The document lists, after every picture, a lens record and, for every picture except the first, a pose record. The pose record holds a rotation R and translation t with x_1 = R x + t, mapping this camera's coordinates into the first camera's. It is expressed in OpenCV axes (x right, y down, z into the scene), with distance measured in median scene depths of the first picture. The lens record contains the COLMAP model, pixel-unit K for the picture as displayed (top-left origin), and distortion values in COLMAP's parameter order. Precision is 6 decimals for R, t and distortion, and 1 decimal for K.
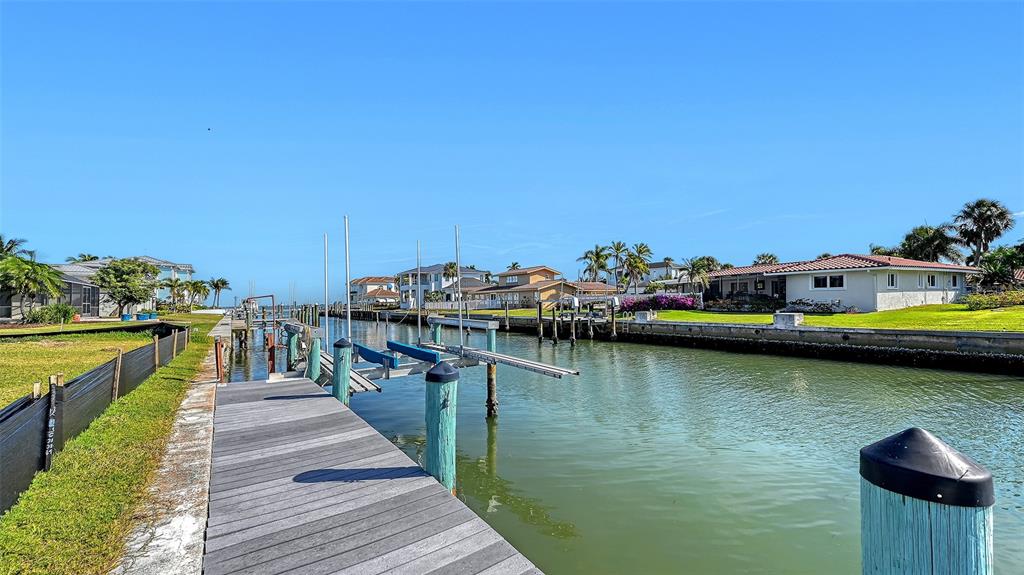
lens RADIAL K [[410.7, 0, 514.5], [0, 410.7, 286.2], [0, 0, 1]] dist [-0.001627, -0.000279]
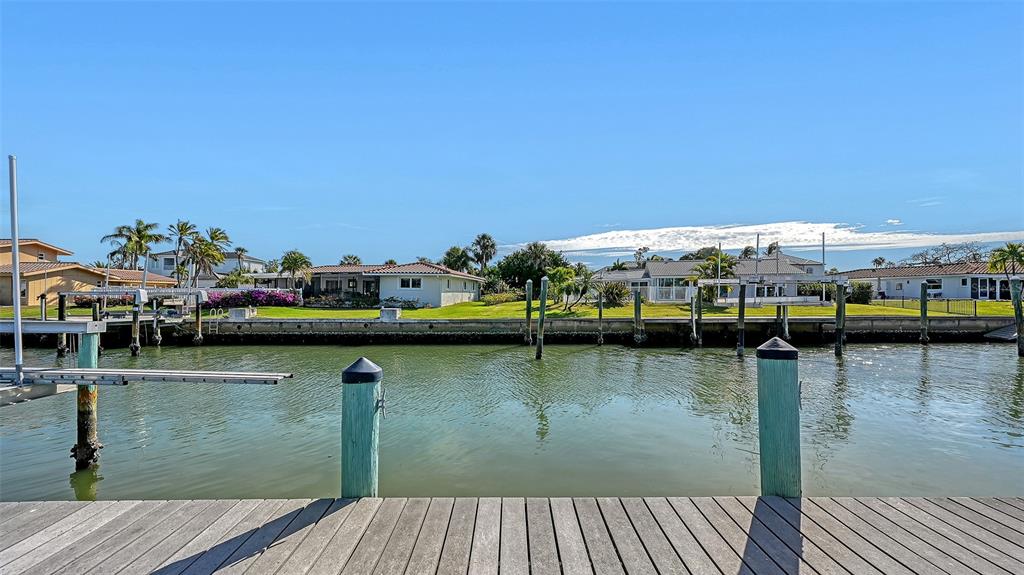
lens RADIAL K [[410.7, 0, 517.3], [0, 410.7, 288.2], [0, 0, 1]] dist [-0.001627, -0.000279]
pose [[0.554922, 0.032978, 0.831249, -0.074832], [-0.042512, 0.999033, -0.011255, 0.003936], [-0.830816, -0.029092, 0.555787, 0.030520]]
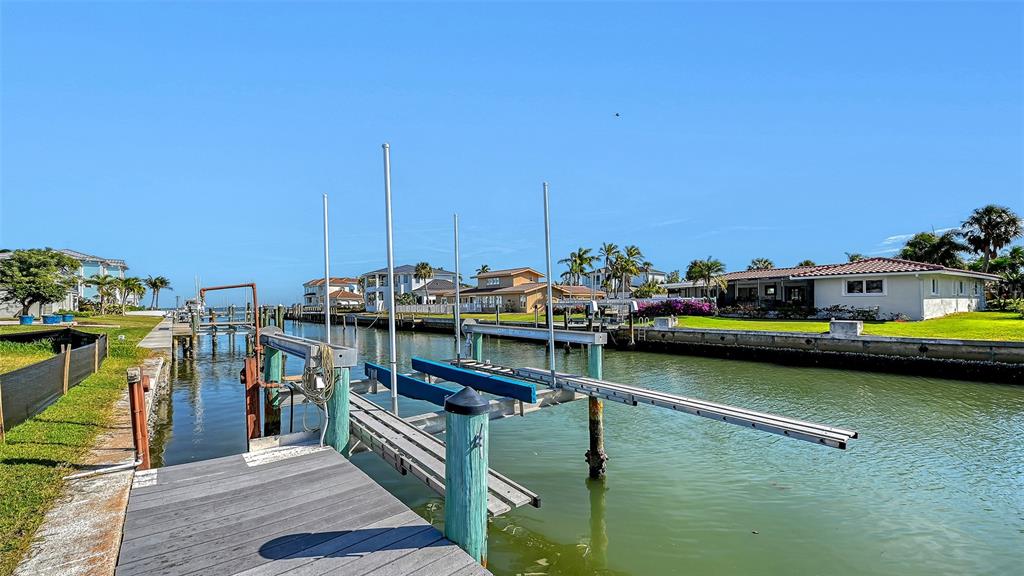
lens RADIAL K [[410.7, 0, 514.7], [0, 410.7, 302.4], [0, 0, 1]] dist [-0.001627, -0.000279]
pose [[0.995787, 0.010660, 0.091072, -0.083196], [-0.013327, 0.999499, 0.028723, 0.006782], [-0.090720, -0.029816, 0.995430, 0.123121]]
